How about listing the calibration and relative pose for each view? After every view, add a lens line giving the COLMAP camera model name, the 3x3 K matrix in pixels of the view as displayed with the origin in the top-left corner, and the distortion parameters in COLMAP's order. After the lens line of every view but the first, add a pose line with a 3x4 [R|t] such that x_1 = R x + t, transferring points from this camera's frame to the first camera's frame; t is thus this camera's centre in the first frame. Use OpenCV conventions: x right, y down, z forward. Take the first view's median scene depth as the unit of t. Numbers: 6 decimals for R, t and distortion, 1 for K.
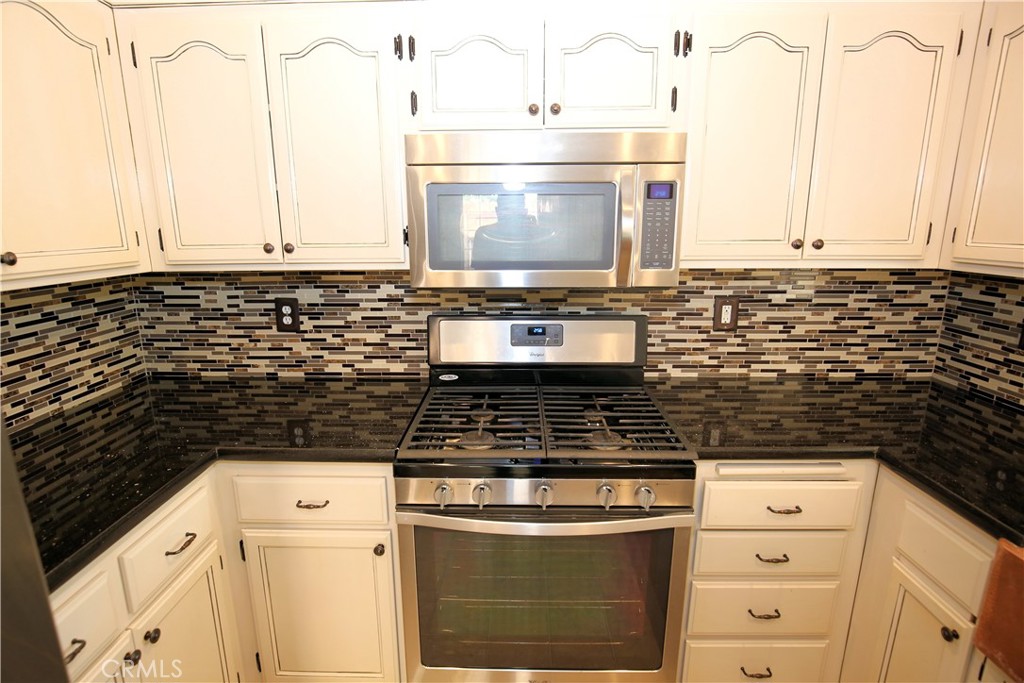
lens RADIAL K [[516.3, 0, 507.6], [0, 516.3, 345.4], [0, 0, 1]] dist [-0.026006, 0.001310]
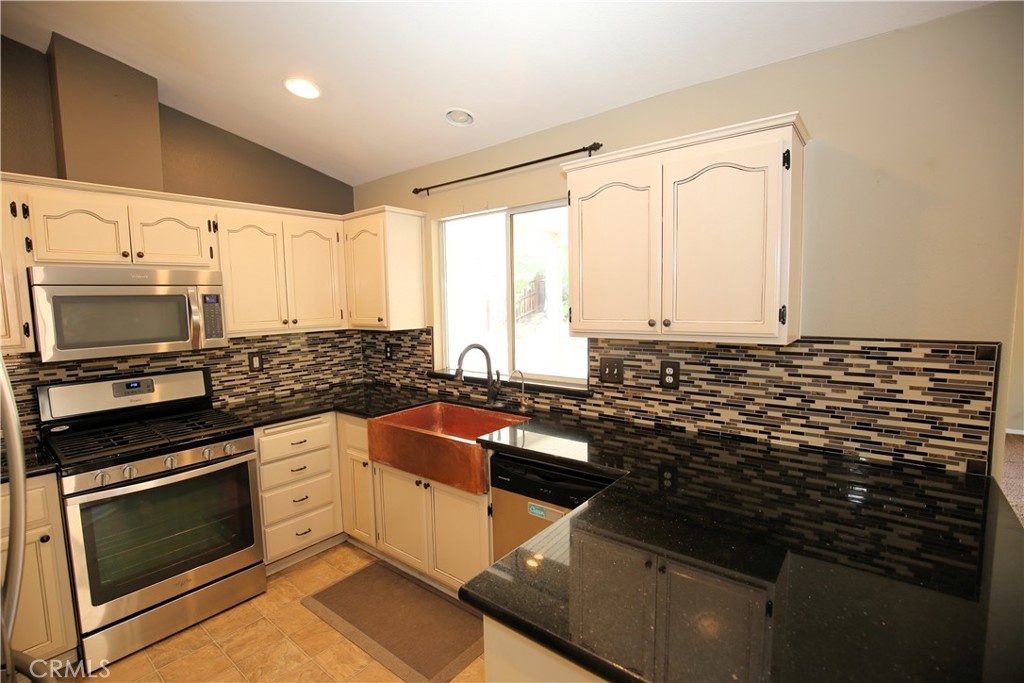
lens RADIAL K [[470.6, 0, 504.3], [0, 470.6, 343.1], [0, 0, 1]] dist [-0.029733, 0.002153]
pose [[0.619512, -0.081045, 0.780793, -0.305272], [0.196103, 0.979097, -0.053967, 0.132664], [-0.760098, 0.186549, 0.622455, -0.687239]]
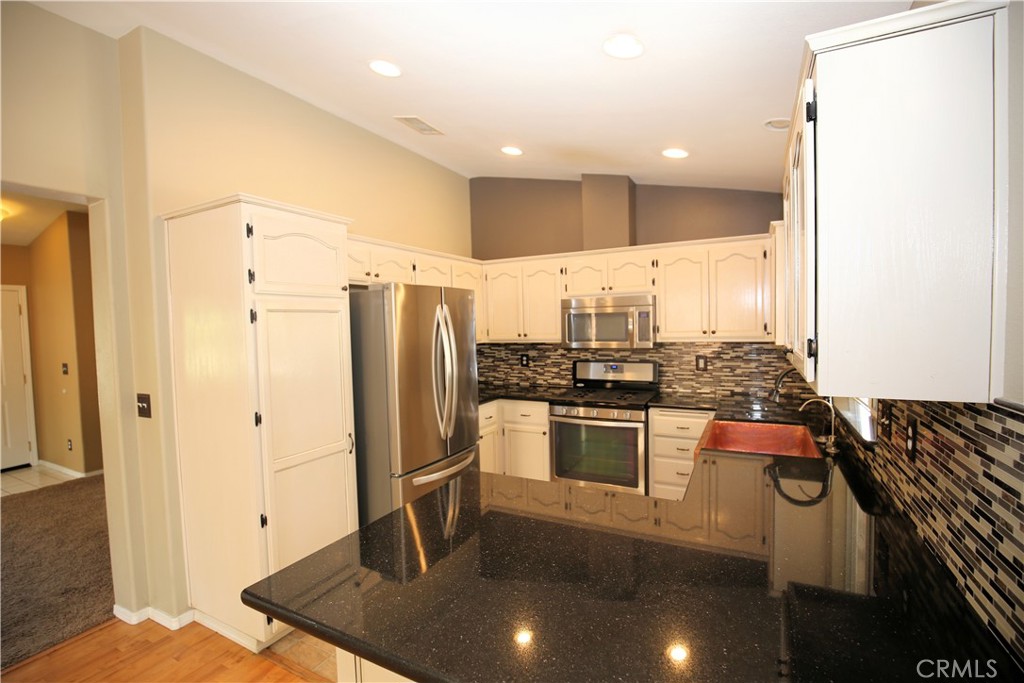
lens RADIAL K [[470.6, 0, 506.9], [0, 470.6, 344.6], [0, 0, 1]] dist [-0.029733, 0.002153]
pose [[0.889093, 0.003341, -0.457714, 0.608898], [-0.083009, 0.984569, -0.154055, 0.246335], [0.450136, 0.174964, 0.875651, -1.198483]]
